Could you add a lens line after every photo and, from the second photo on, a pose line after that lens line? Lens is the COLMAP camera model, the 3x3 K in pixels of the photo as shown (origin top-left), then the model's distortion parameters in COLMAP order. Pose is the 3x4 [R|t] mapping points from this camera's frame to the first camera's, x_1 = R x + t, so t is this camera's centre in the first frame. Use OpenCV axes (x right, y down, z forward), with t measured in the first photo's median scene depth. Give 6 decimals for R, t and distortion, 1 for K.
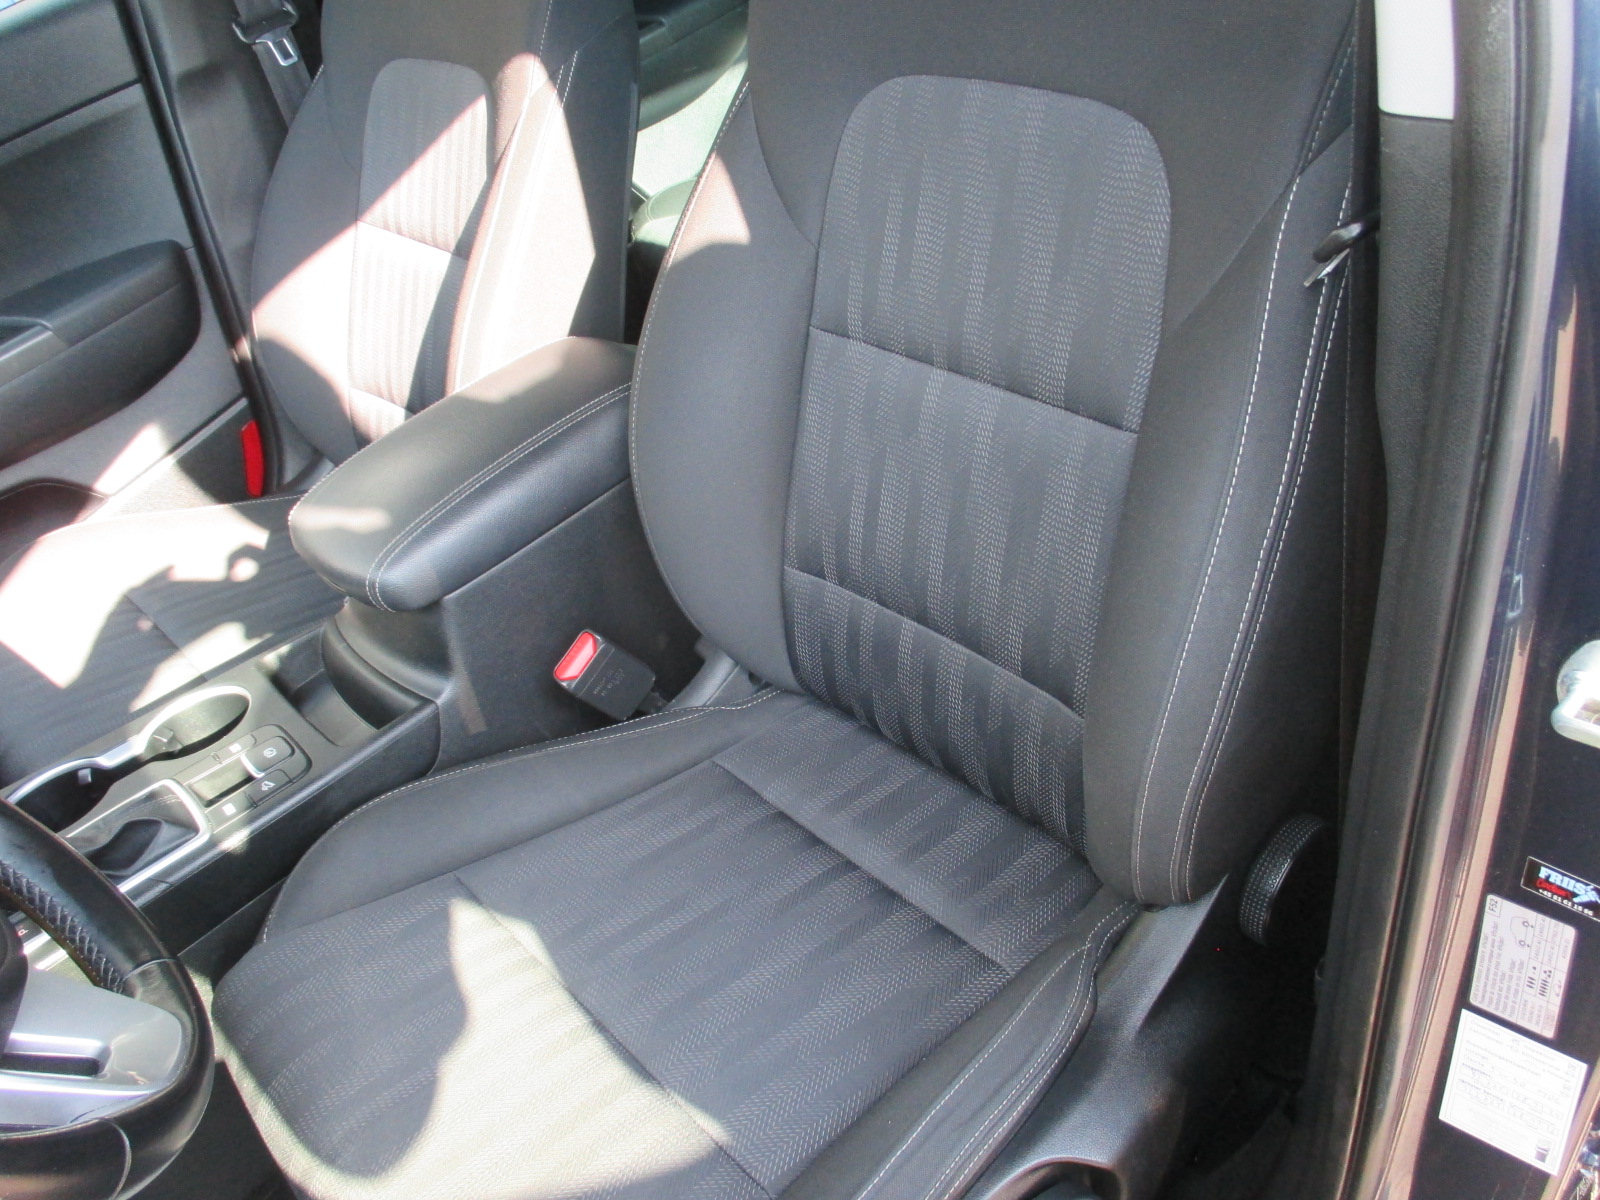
lens RADIAL K [[1325.0, 0, 805.0], [0, 1325.0, 608.1], [0, 0, 1]] dist [-0.029340, -0.000183]
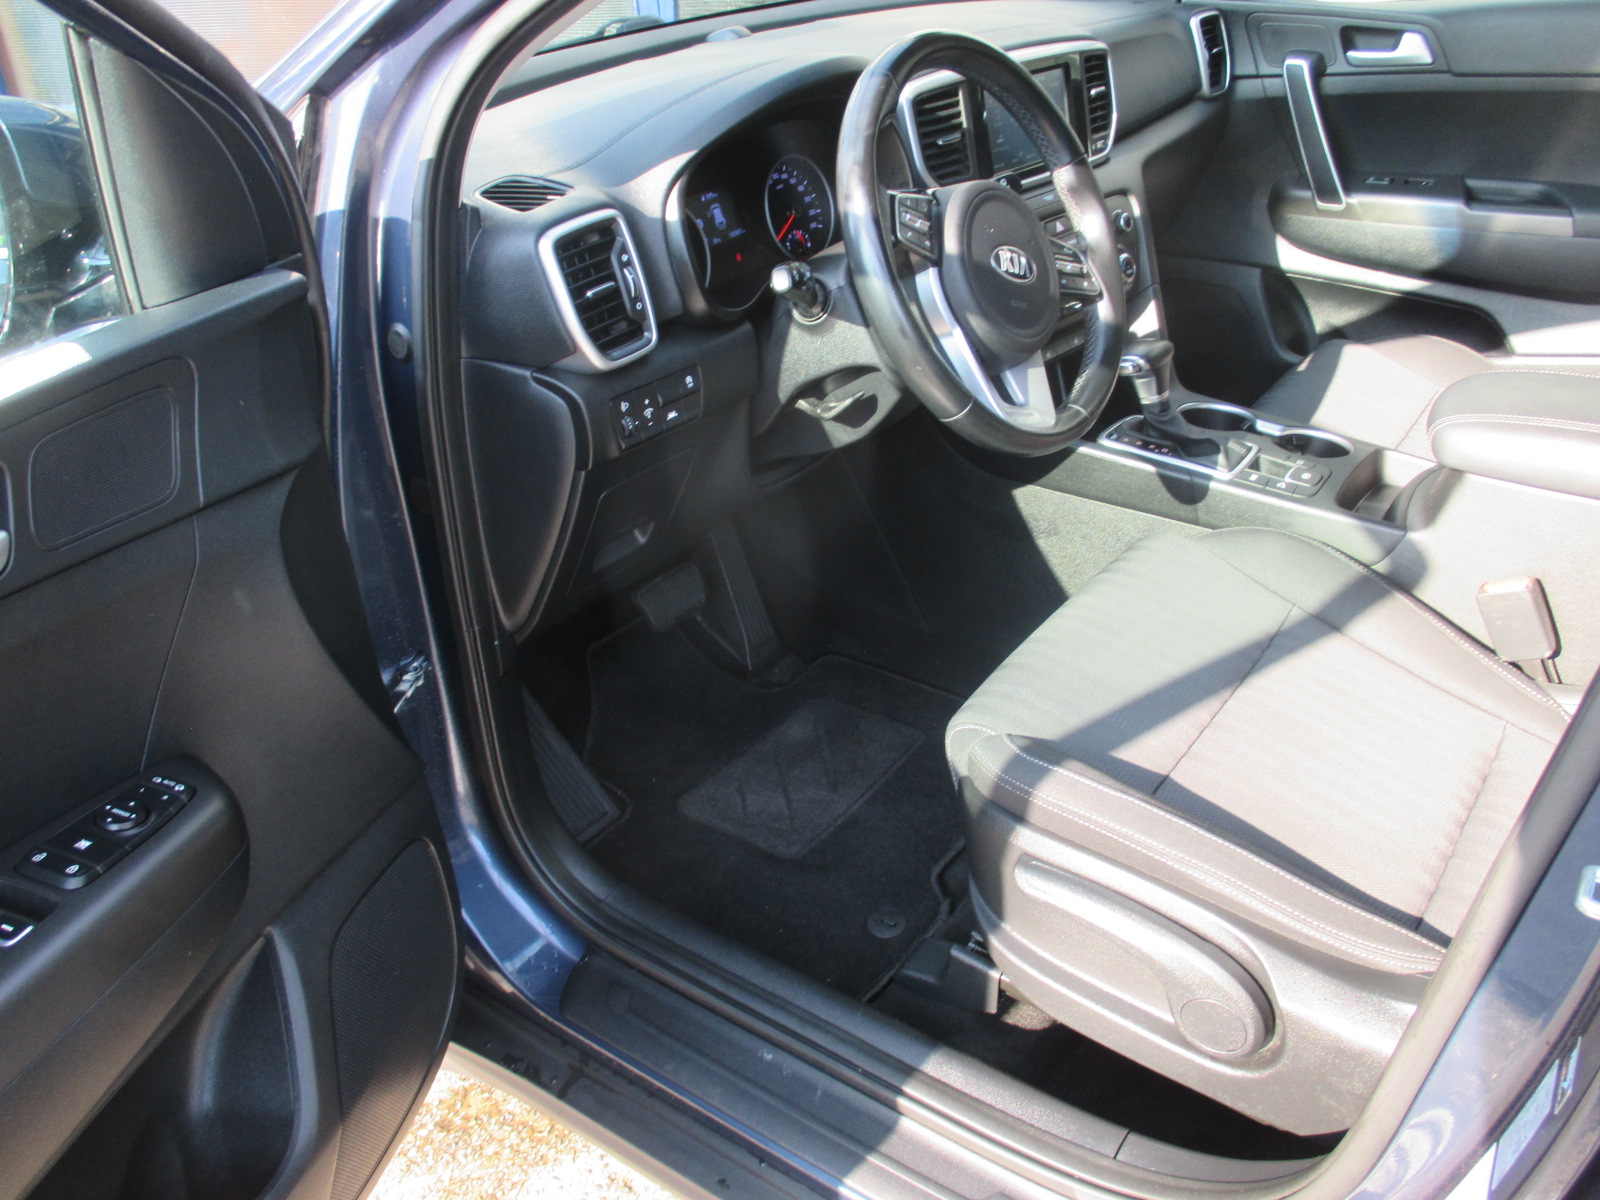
lens RADIAL K [[1325.0, 0, 800.0], [0, 1325.0, 598.7], [0, 0, 1]] dist [-0.029340, -0.000183]
pose [[0.207795, 0.655921, -0.725664, 0.607742], [-0.614904, 0.664540, 0.424593, -0.071674], [0.760733, 0.357985, 0.541417, -0.148111]]
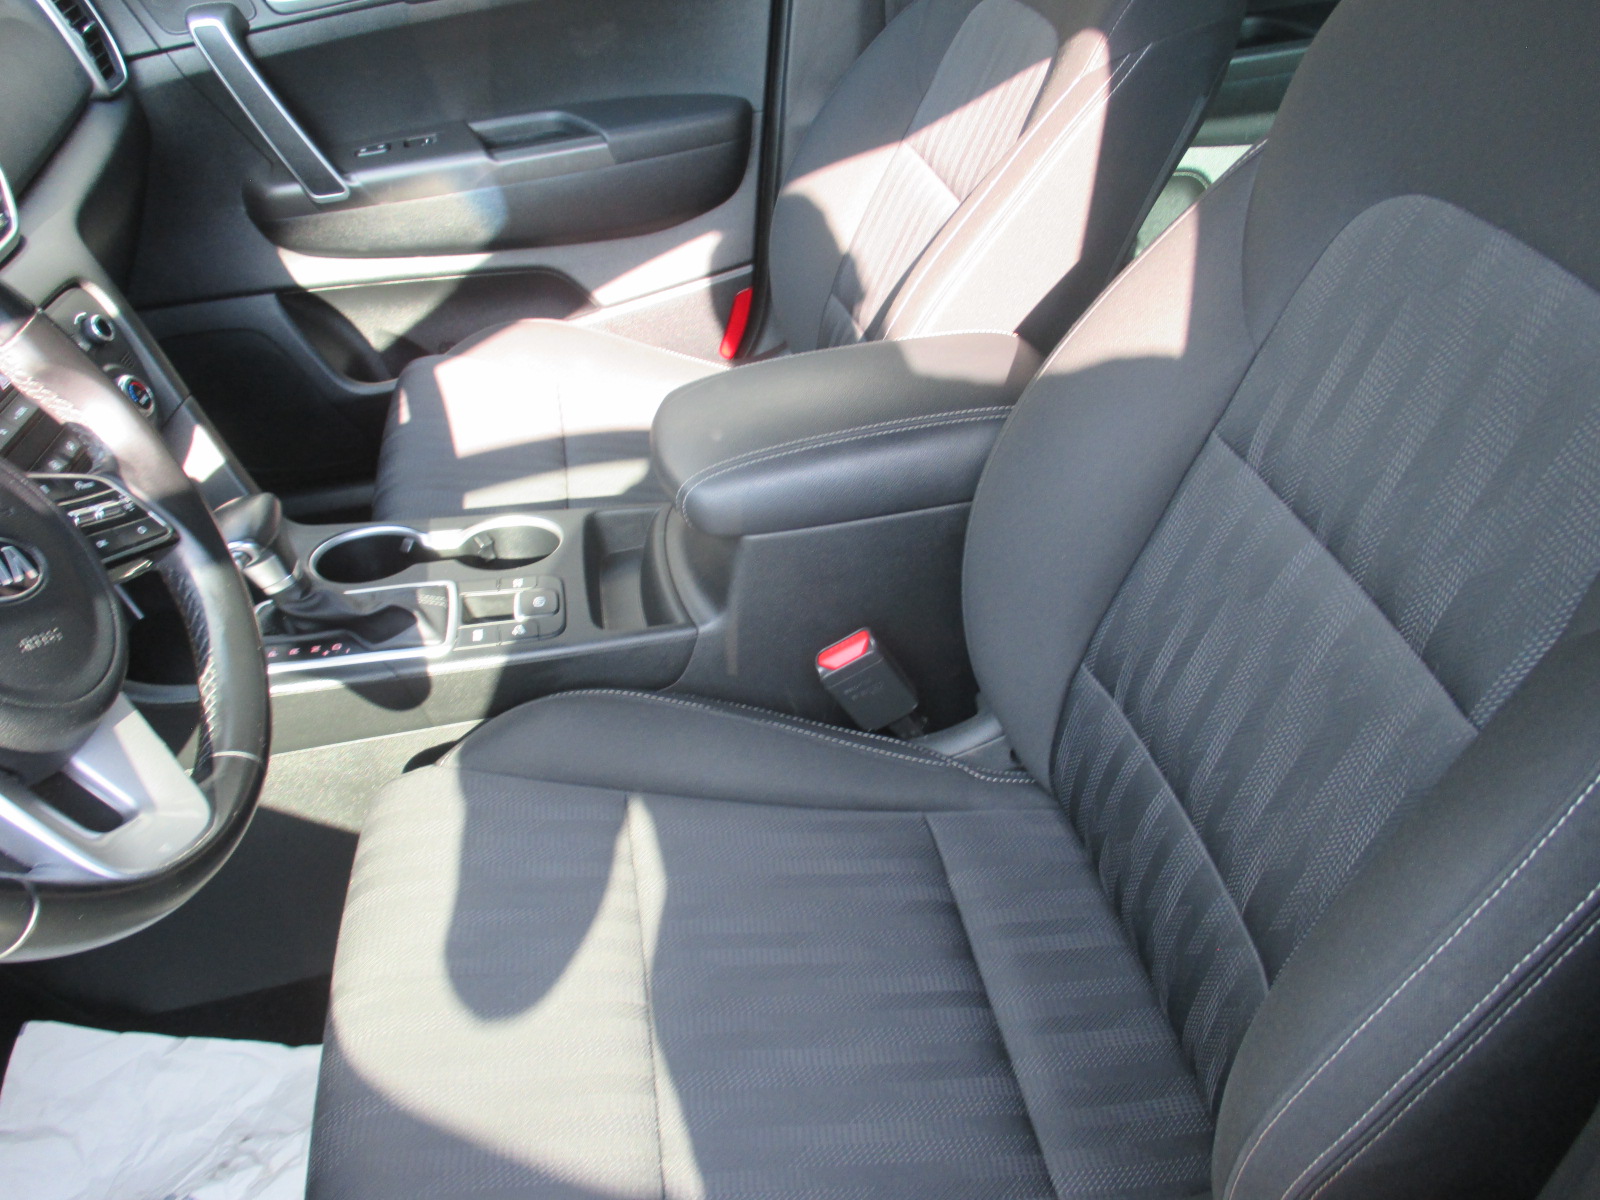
lens RADIAL K [[1325.0, 0, 797.9], [0, 1325.0, 606.9], [0, 0, 1]] dist [-0.029340, -0.000183]
pose [[0.837715, 0.434545, -0.330764, 0.104049], [-0.423085, 0.899383, 0.110040, -0.084678], [0.345301, 0.047759, 0.937276, 0.104034]]
